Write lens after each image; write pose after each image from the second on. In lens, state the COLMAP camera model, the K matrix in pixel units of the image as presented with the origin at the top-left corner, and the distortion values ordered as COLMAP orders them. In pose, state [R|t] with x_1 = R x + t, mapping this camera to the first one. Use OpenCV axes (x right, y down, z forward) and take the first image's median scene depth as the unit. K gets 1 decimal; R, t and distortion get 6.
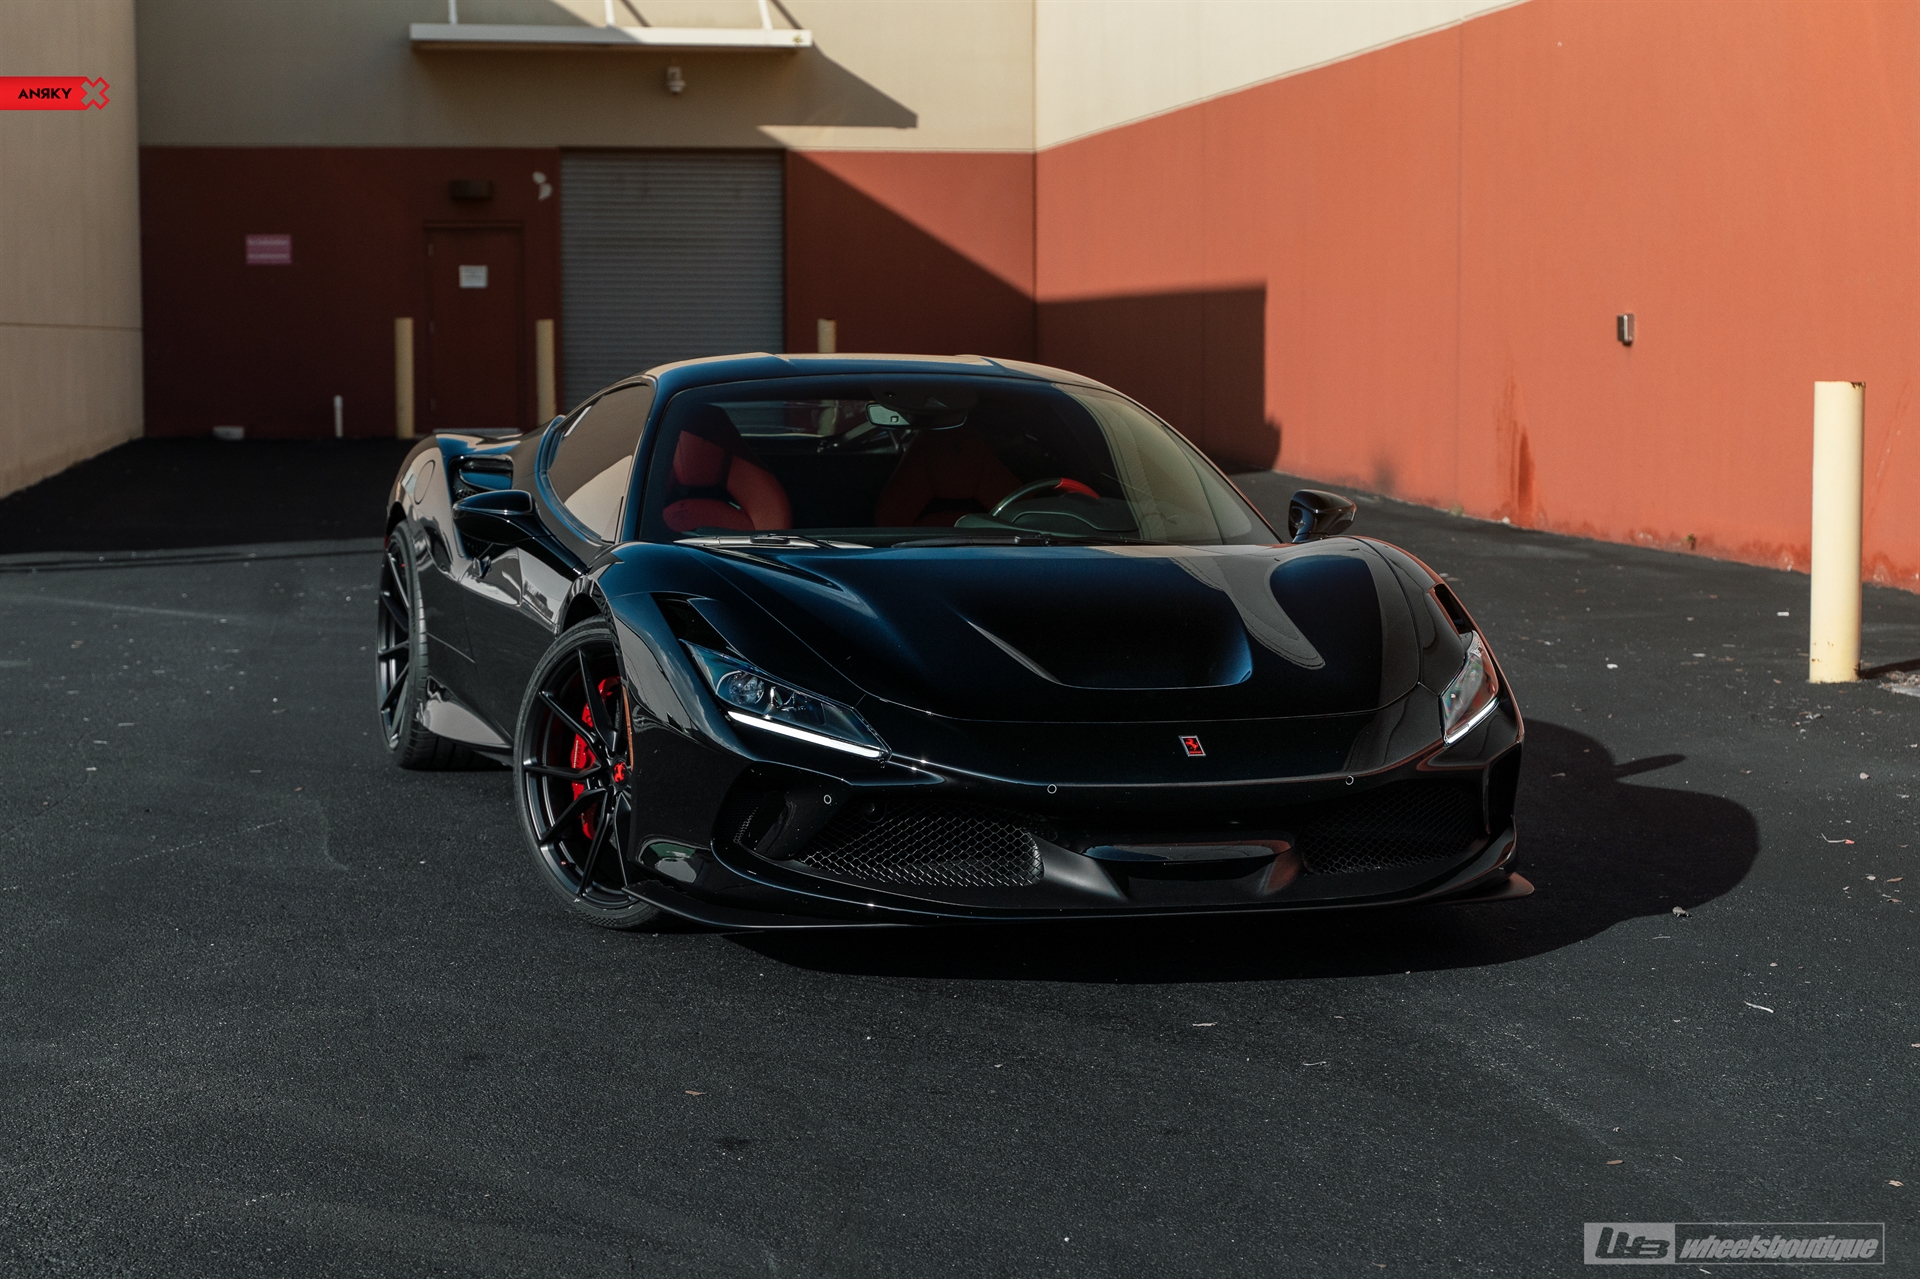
lens RADIAL K [[3516.3, 0, 959.2], [0, 3516.3, 667.9], [0, 0, 1]] dist [0.001990, -0.180606]
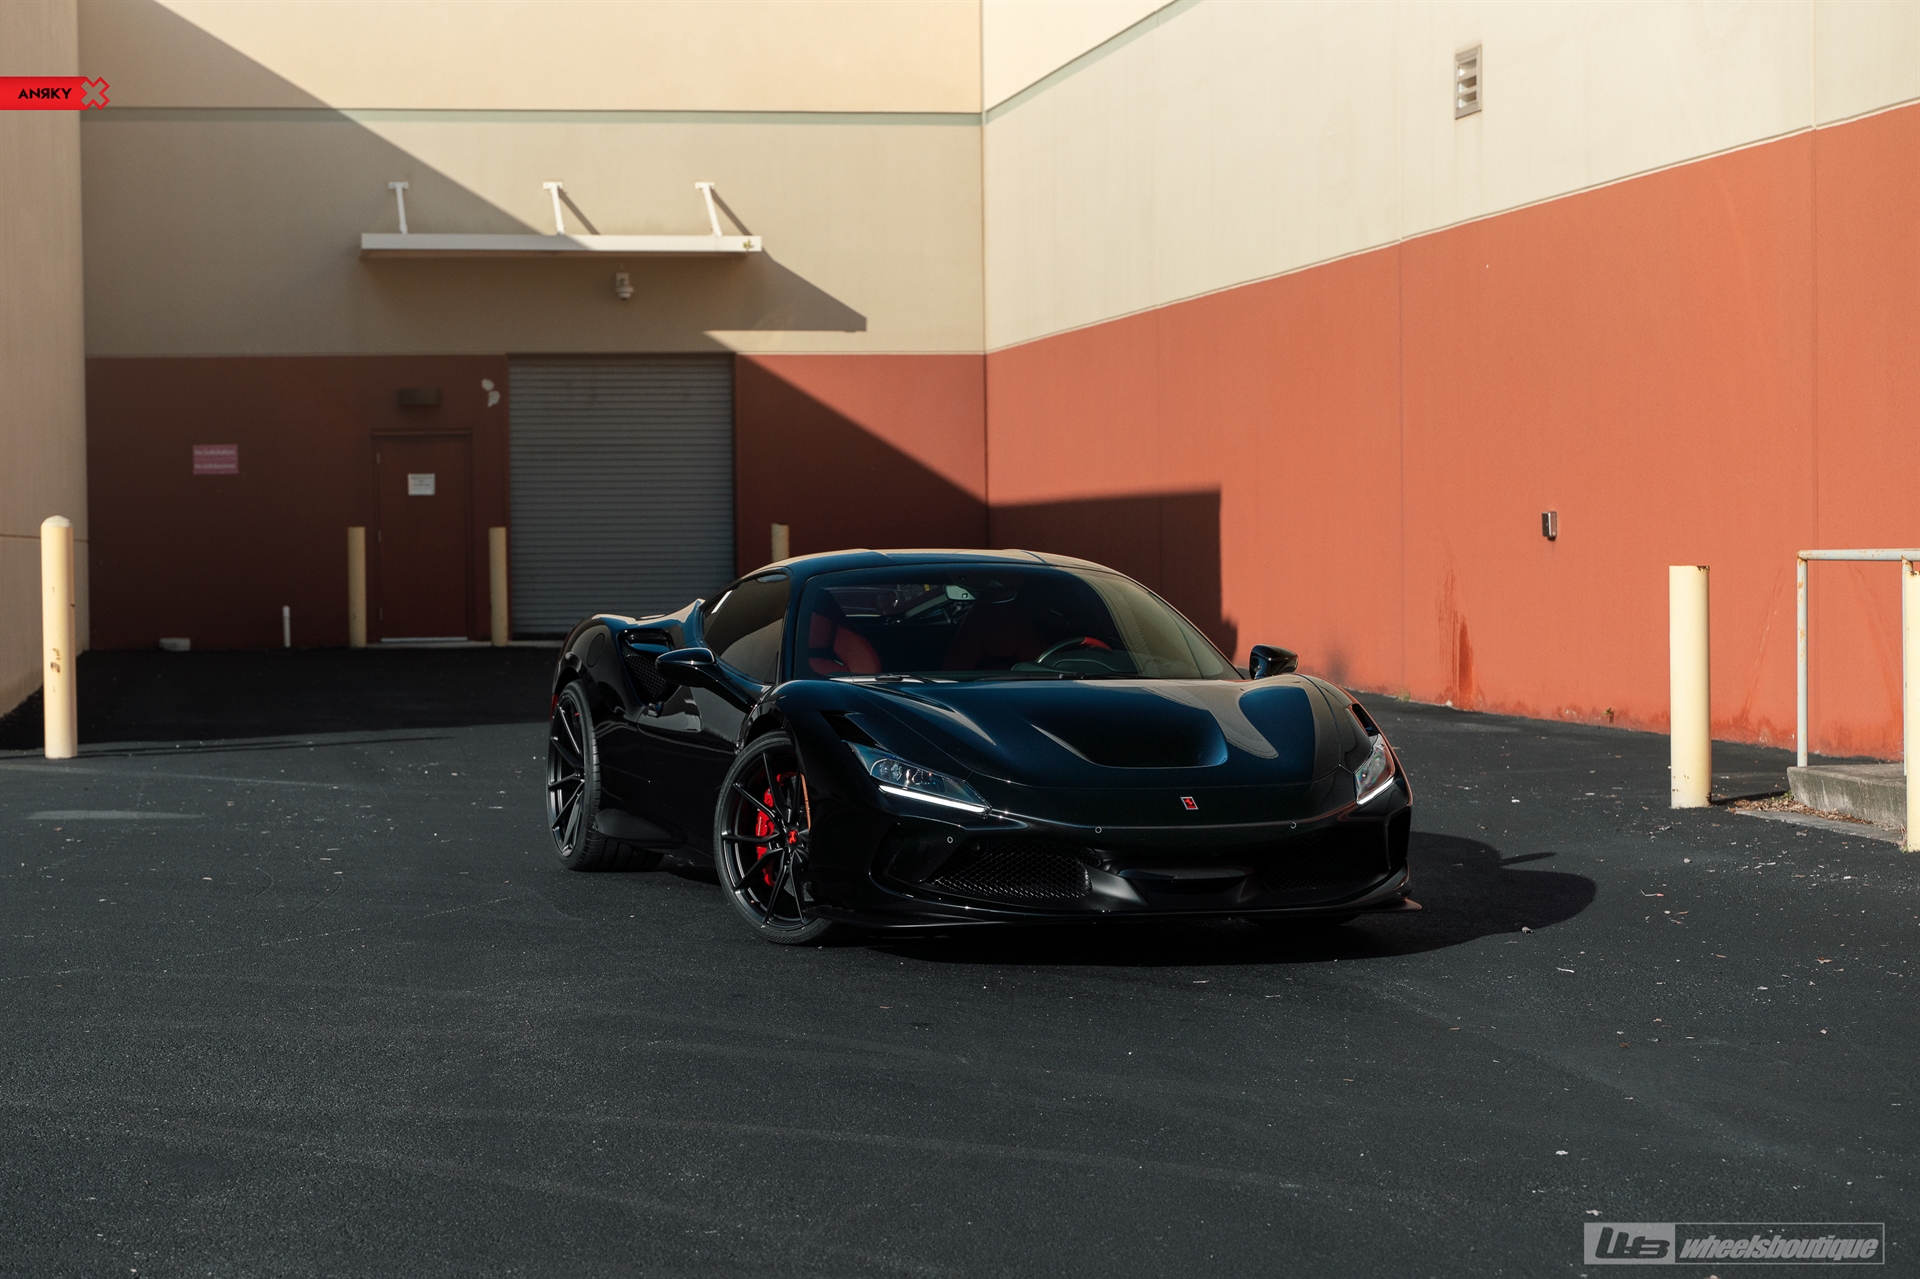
lens RADIAL K [[4107.3, 0, 934.7], [0, 4107.3, 632.7], [0, 0, 1]] dist [-0.001490, -0.008756]
pose [[0.999775, -0.010695, 0.018314, -0.028275], [0.011979, 0.997367, -0.071526, 0.028065], [-0.017501, 0.071730, 0.997271, -0.289950]]
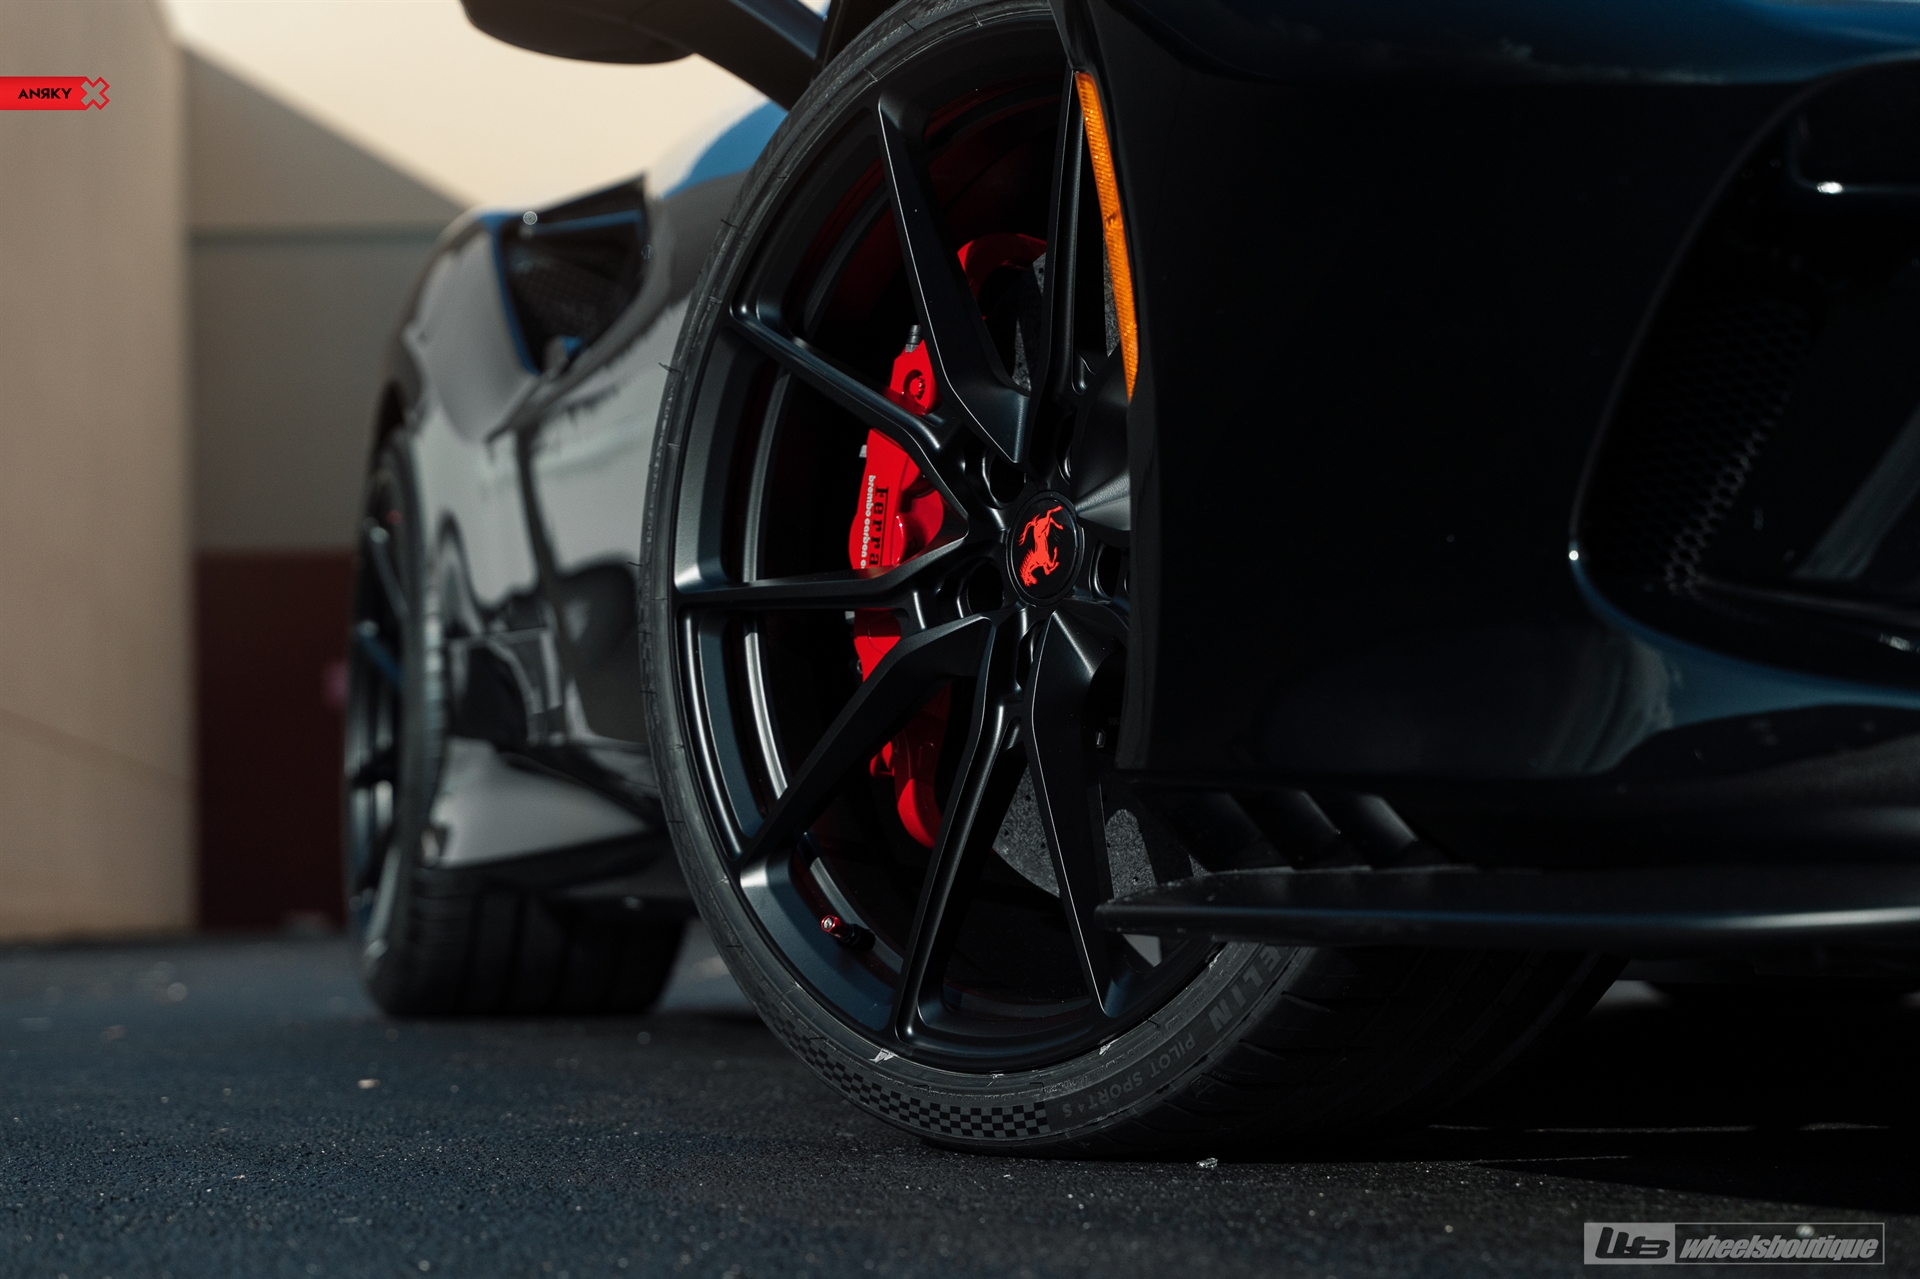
lens RADIAL K [[4107.3, 0, 934.7], [0, 4107.3, 632.7], [0, 0, 1]] dist [-0.001490, -0.008756]
pose [[0.997499, -0.024121, -0.066444, -0.035074], [0.012544, 0.985461, -0.169436, 0.036110], [0.069565, 0.168178, 0.983299, 0.292251]]
